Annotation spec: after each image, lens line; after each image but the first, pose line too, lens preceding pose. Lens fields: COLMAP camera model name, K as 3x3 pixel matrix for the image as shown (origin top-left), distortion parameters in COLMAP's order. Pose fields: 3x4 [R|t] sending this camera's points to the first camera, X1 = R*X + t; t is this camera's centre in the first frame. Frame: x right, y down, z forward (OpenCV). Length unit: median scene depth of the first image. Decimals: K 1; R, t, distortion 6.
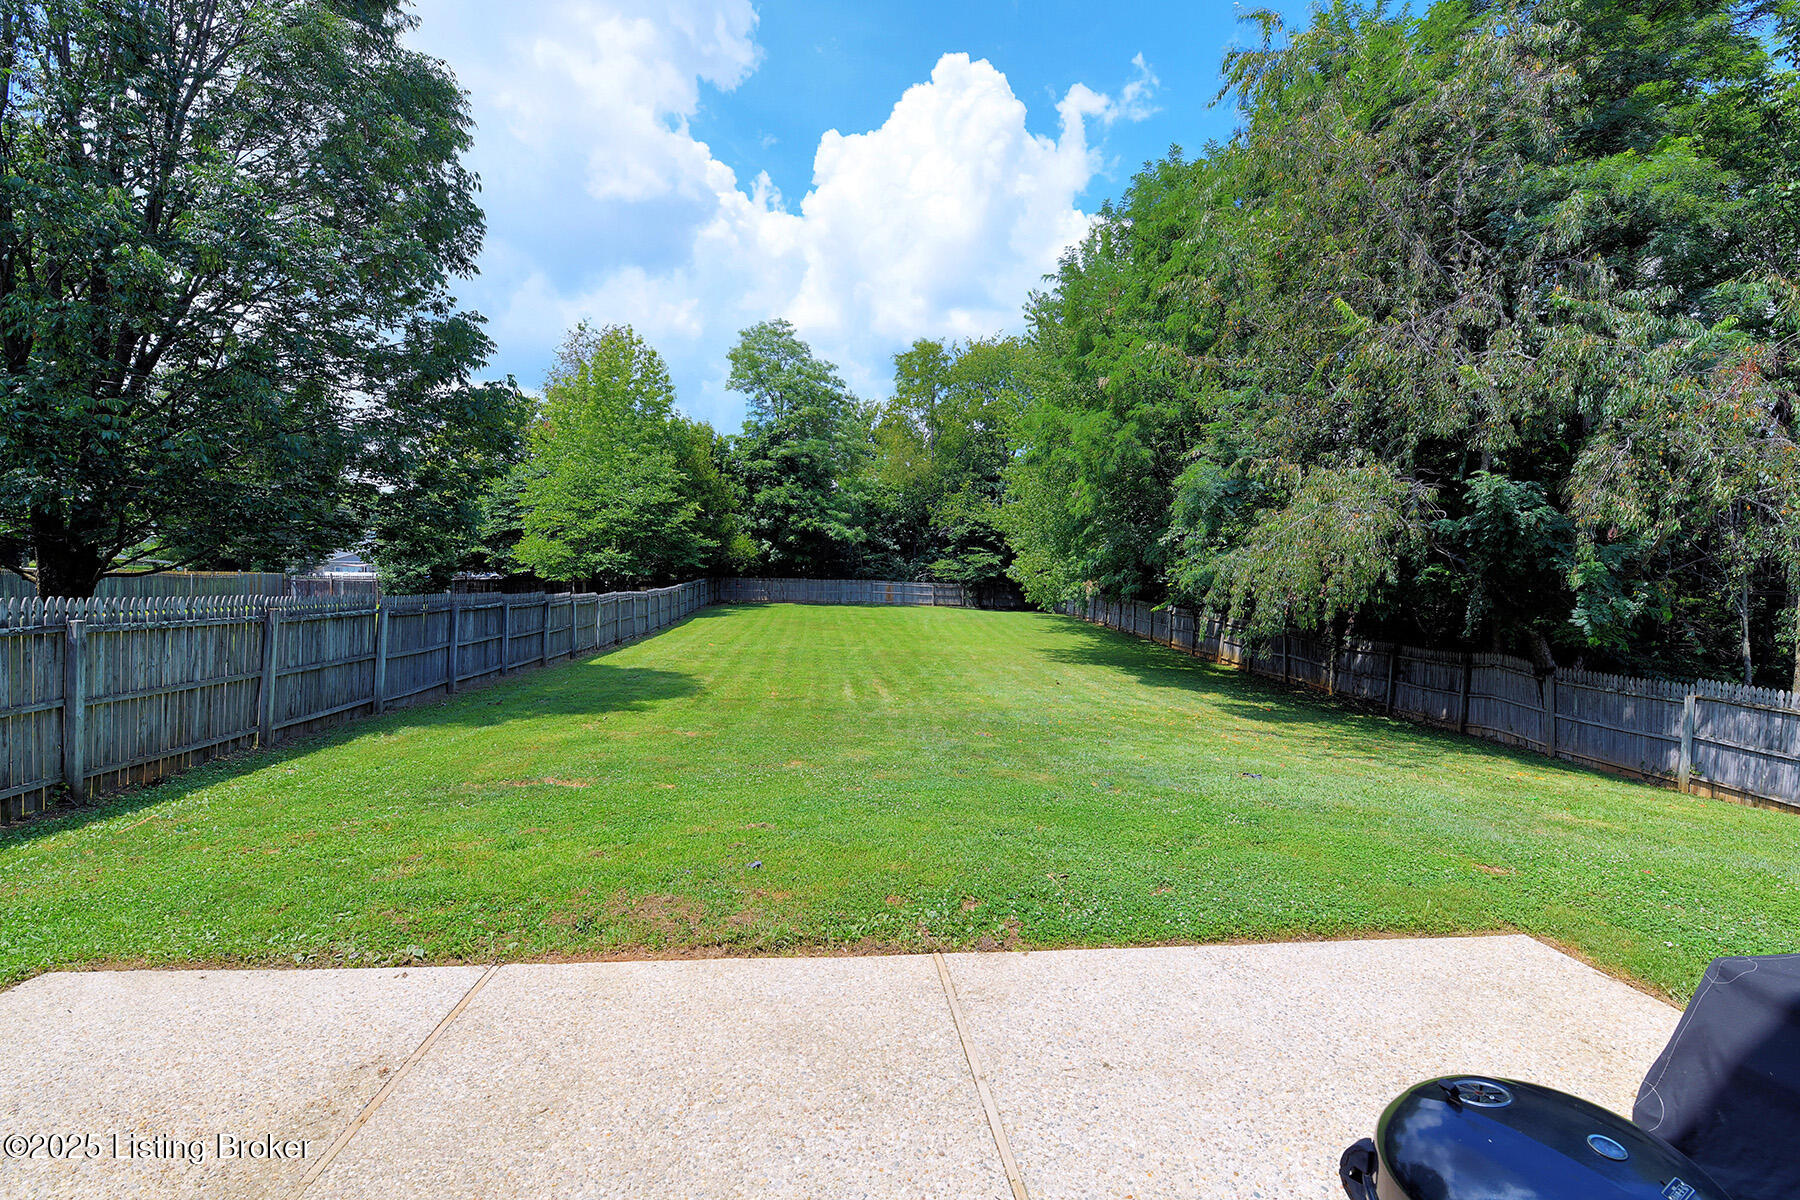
lens RADIAL K [[789.7, 0, 897.7], [0, 789.7, 609.6], [0, 0, 1]] dist [-0.011338, -0.005291]
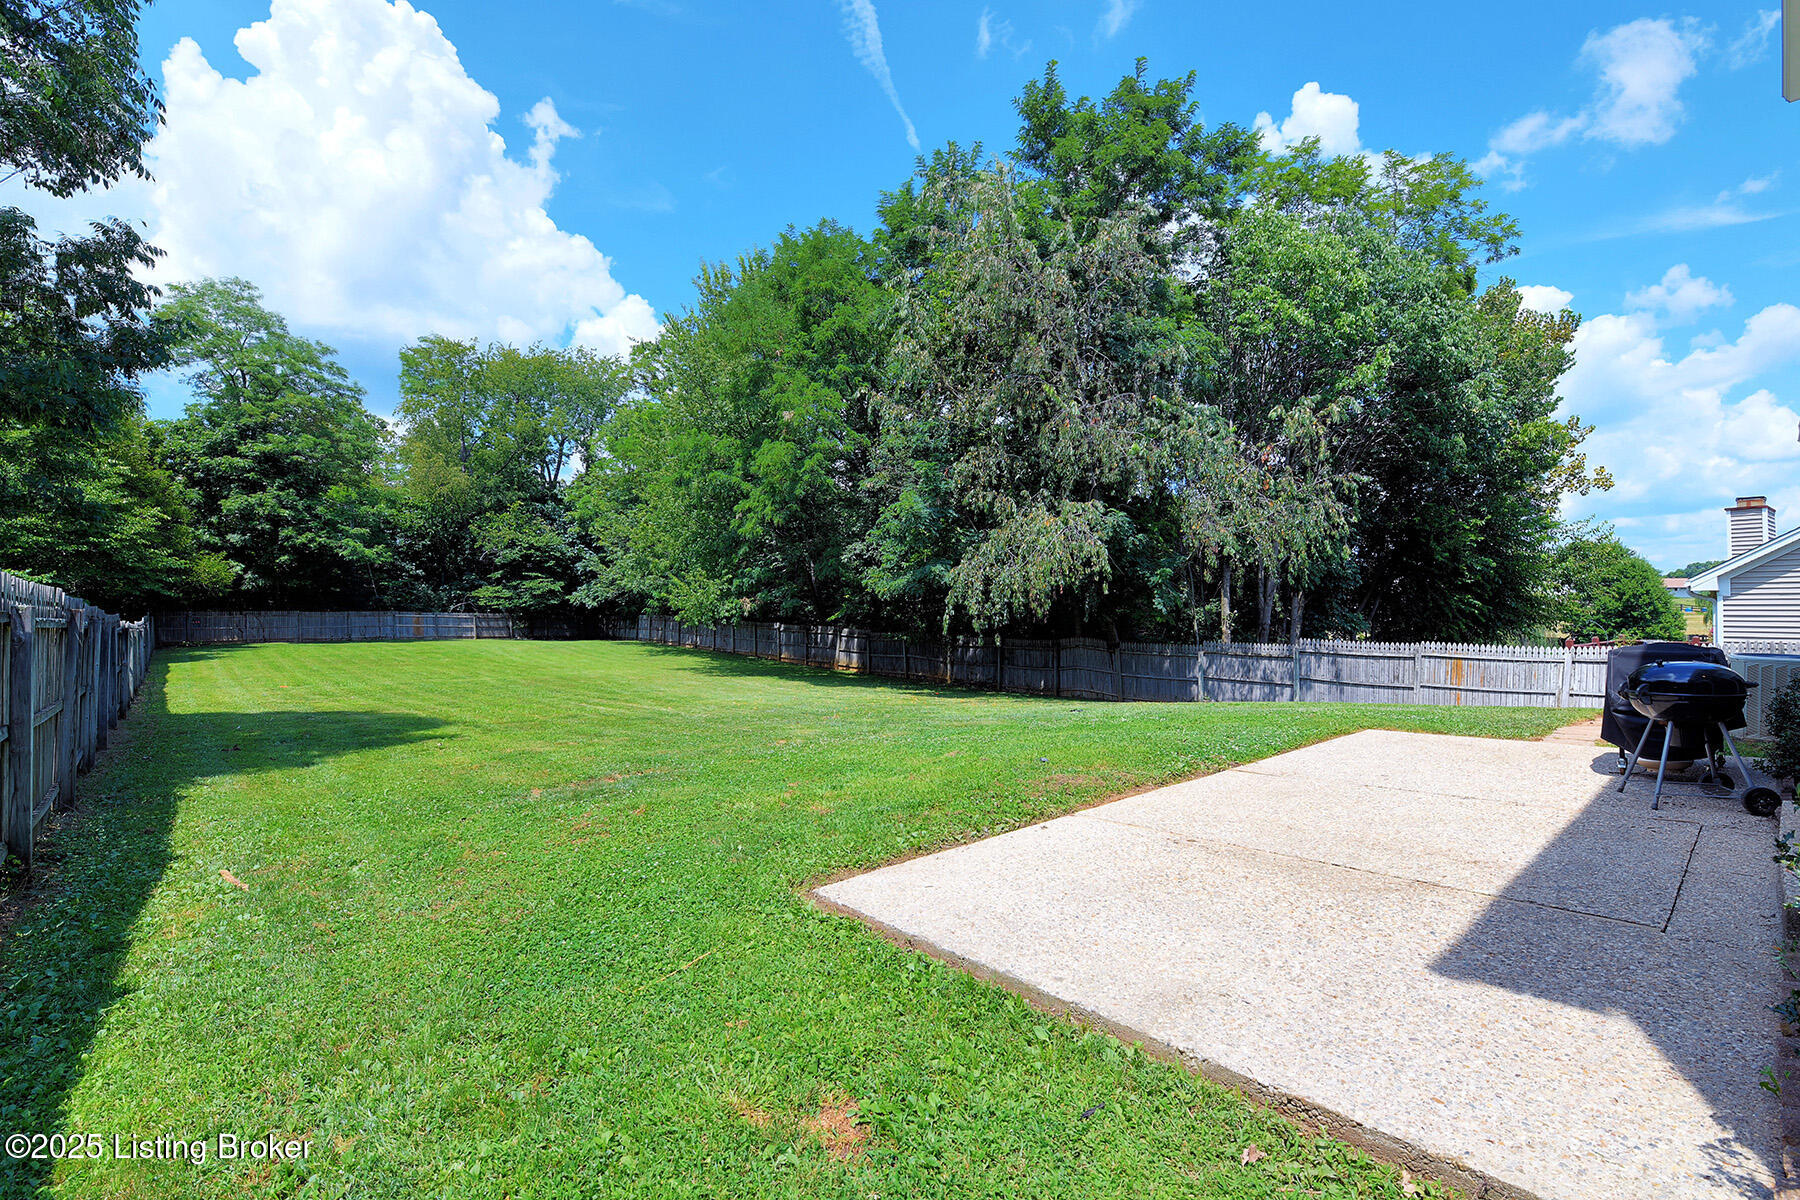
lens RADIAL K [[789.7, 0, 909.5], [0, 789.7, 602.4], [0, 0, 1]] dist [-0.011338, -0.005291]
pose [[0.789122, -0.015995, 0.614029, -0.118009], [0.047676, 0.998240, -0.035267, 0.008937], [-0.612384, 0.057105, 0.788495, 0.012712]]
